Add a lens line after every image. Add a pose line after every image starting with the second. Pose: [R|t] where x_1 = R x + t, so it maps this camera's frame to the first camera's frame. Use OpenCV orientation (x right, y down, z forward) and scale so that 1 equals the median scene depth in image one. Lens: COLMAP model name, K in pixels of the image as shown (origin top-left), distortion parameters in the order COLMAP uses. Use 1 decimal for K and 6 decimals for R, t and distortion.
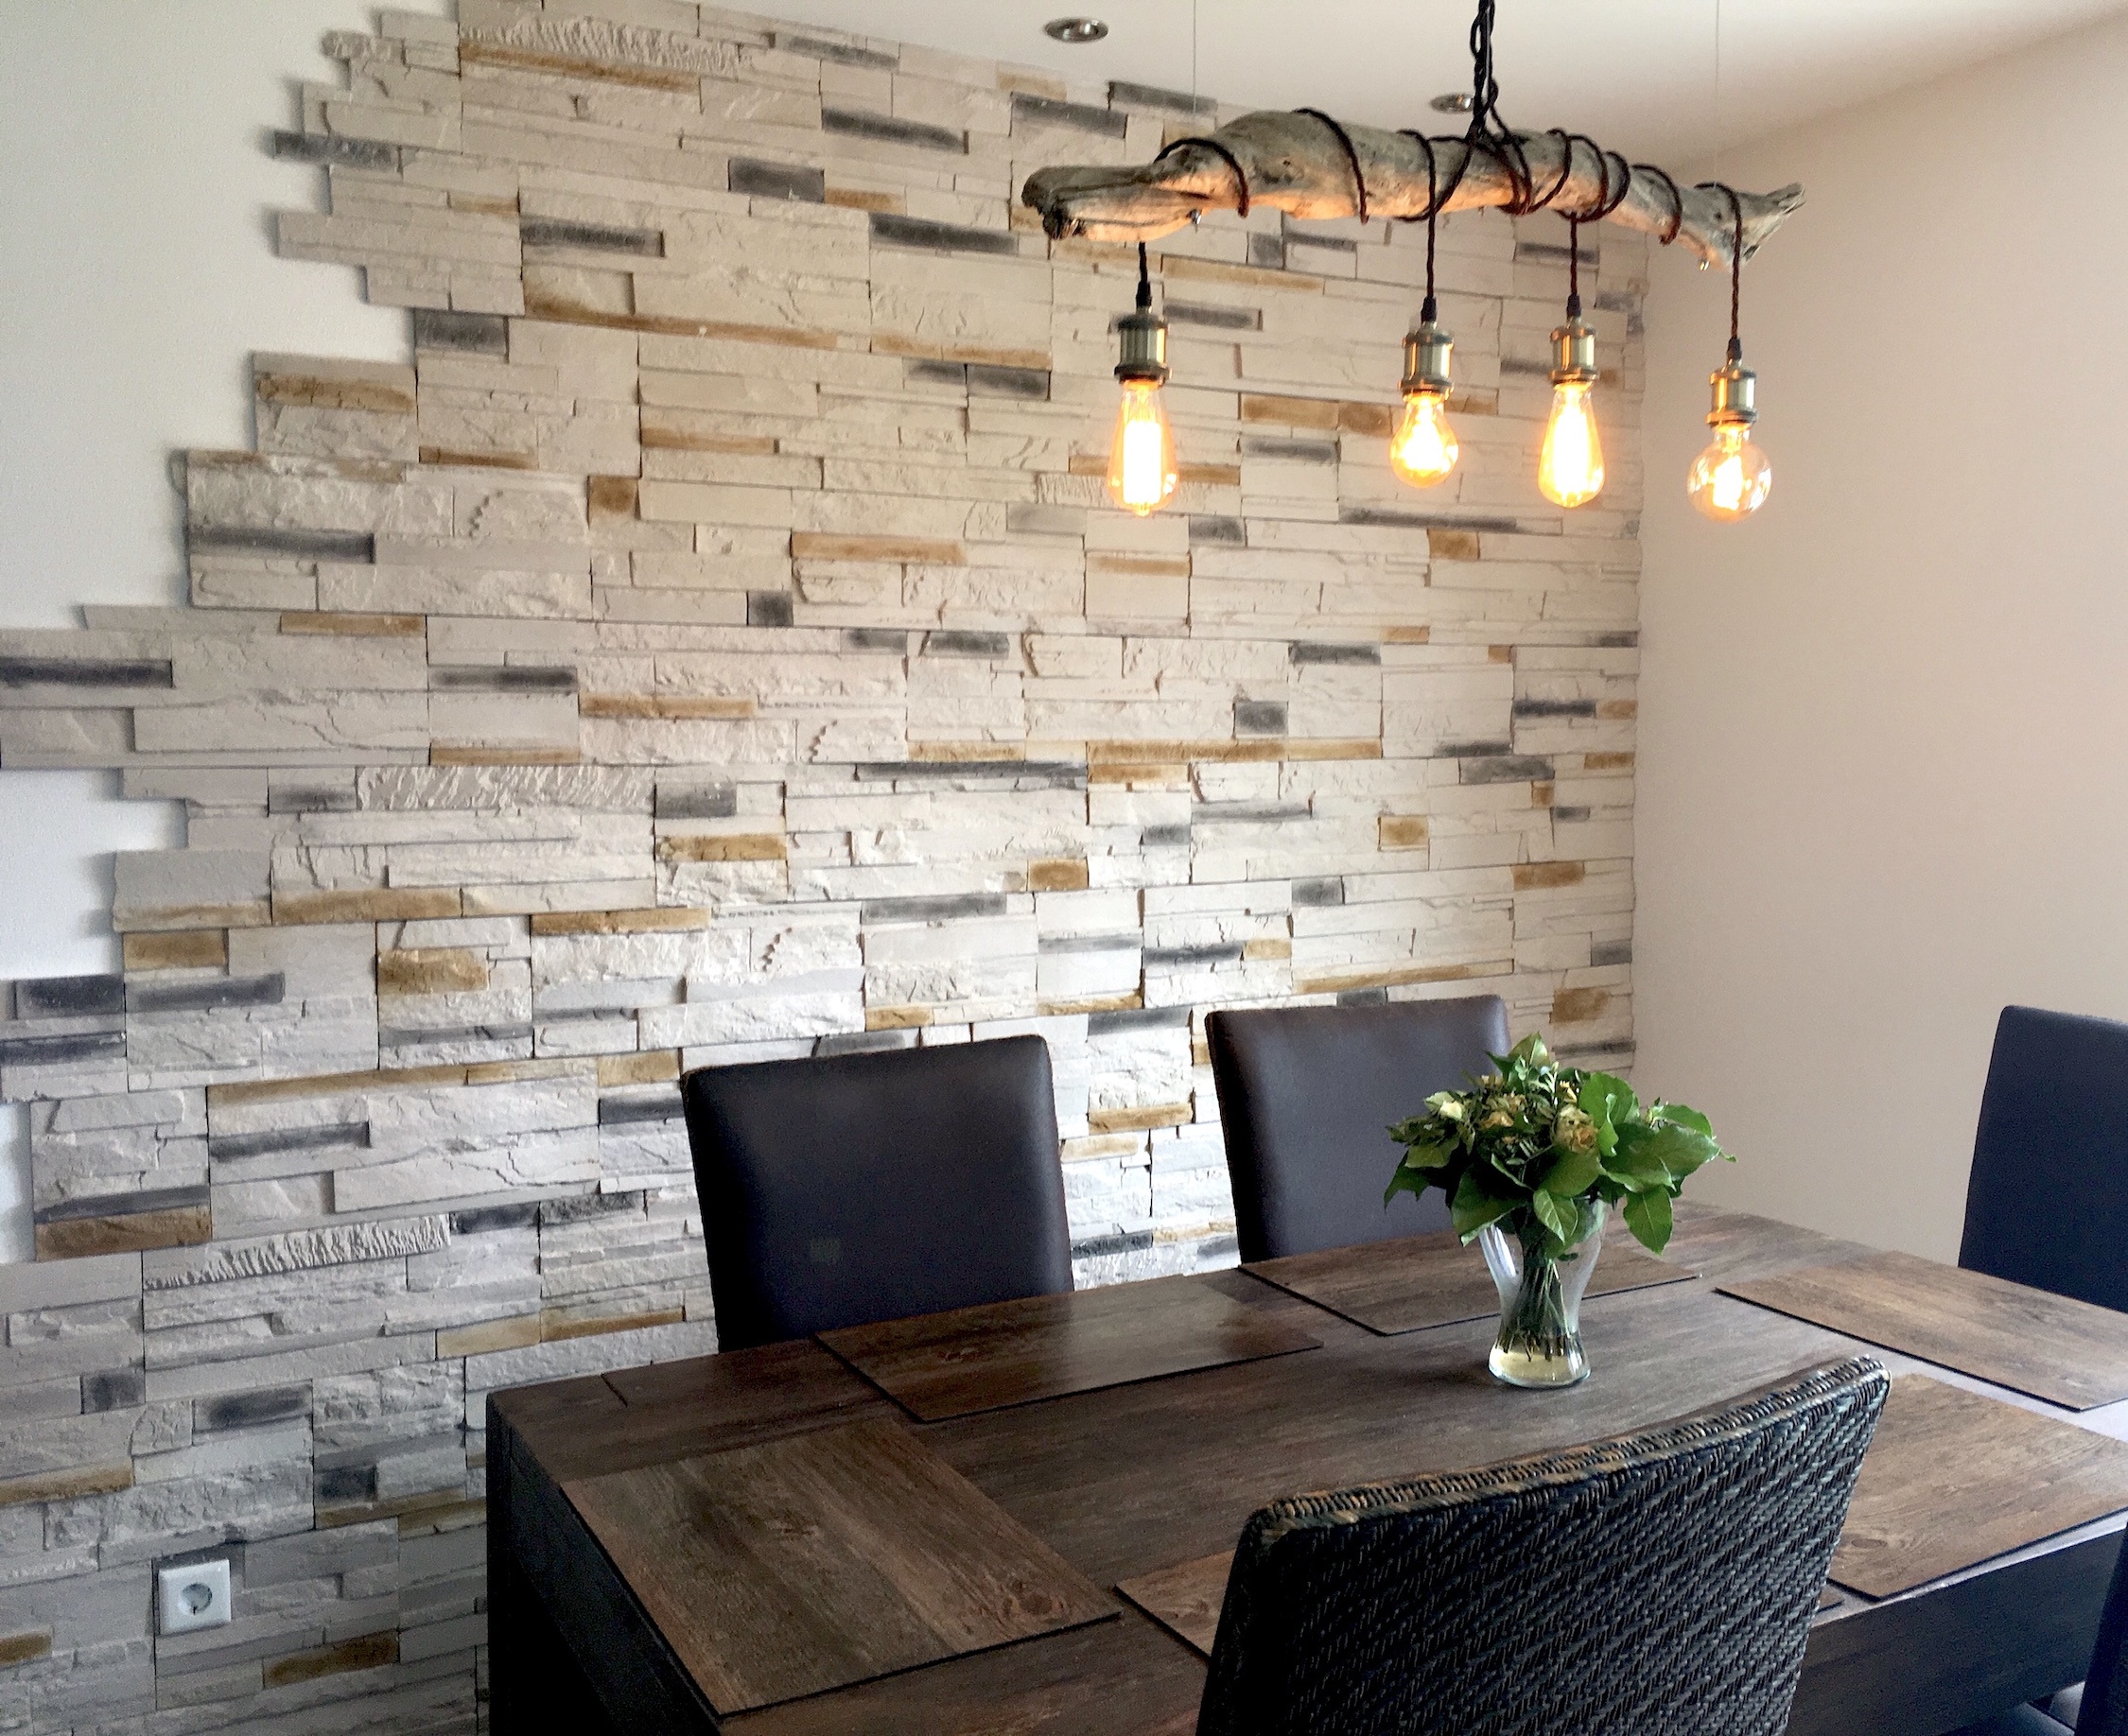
lens RADIAL K [[1963.7, 0, 1145.7], [0, 1963.7, 869.6], [0, 0, 1]] dist [0.066198, 0.014314]
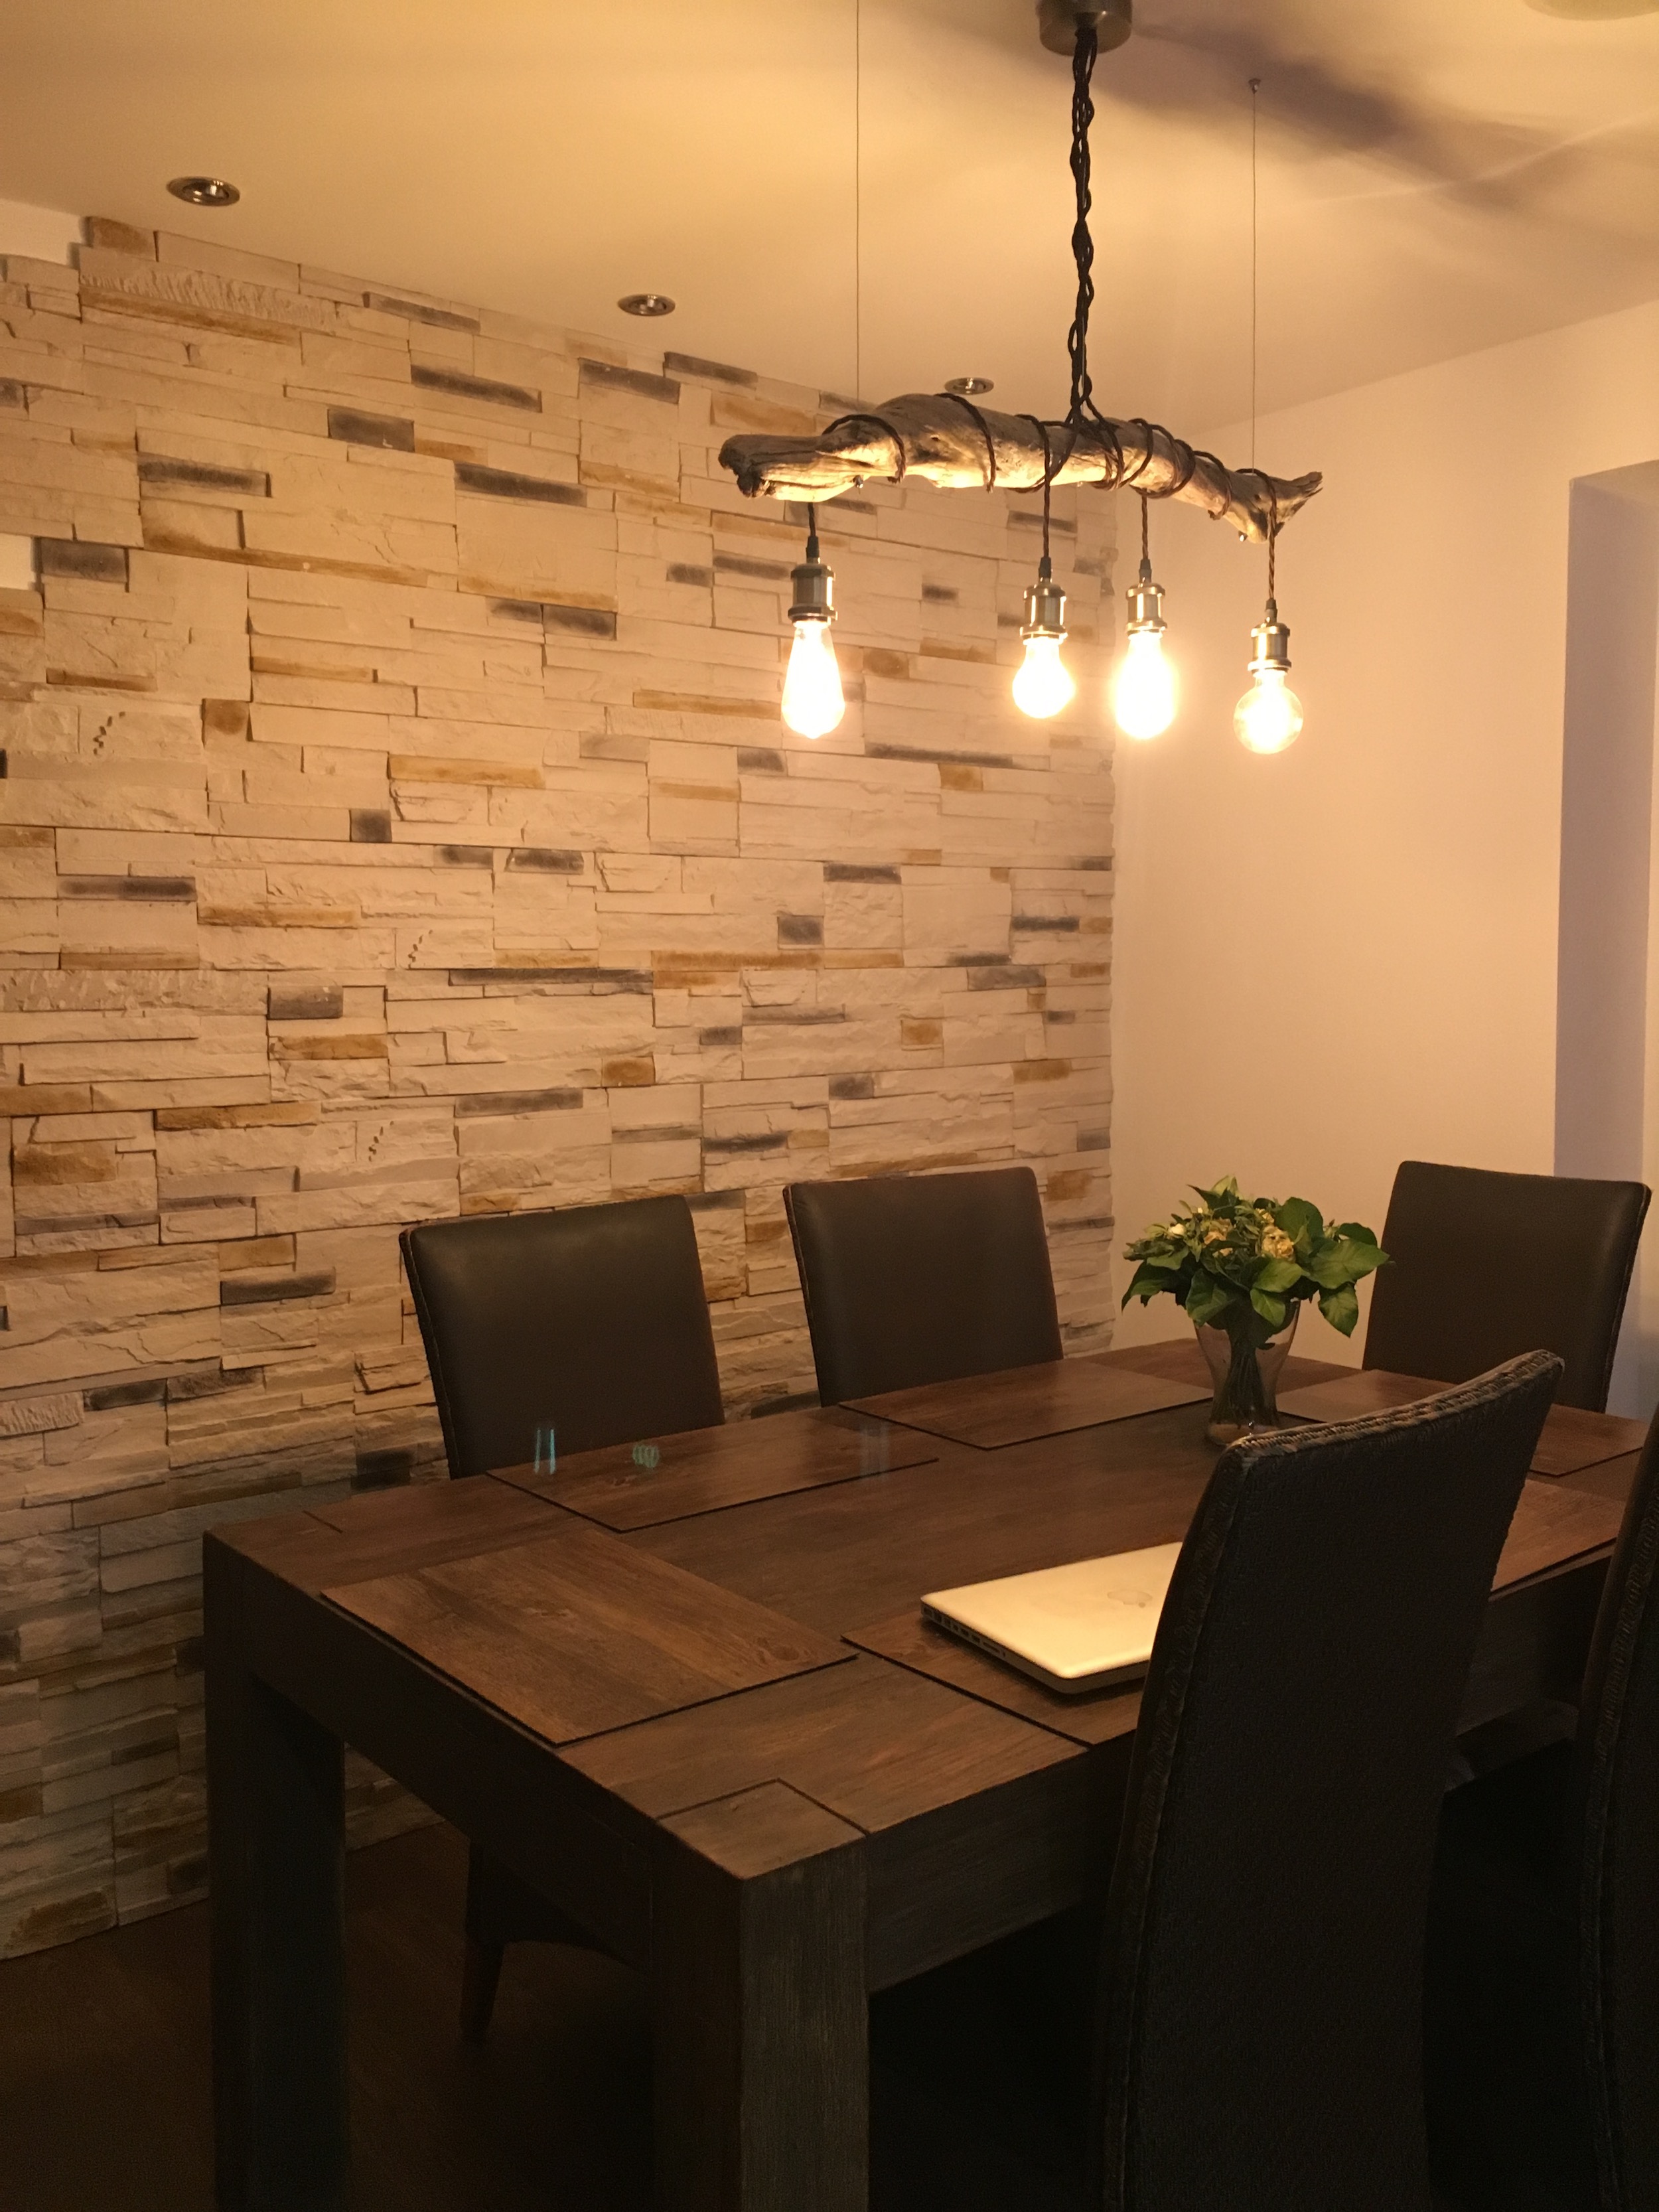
lens RADIAL K [[1874.6, 0, 829.5], [0, 1874.6, 1106.0], [0, 0, 1]] dist [0.068200, -0.010970]
pose [[0.988230, -0.015020, 0.152238, -0.104971], [0.014500, 0.999885, 0.004526, 0.020883], [-0.152288, -0.002265, 0.988334, -0.063156]]
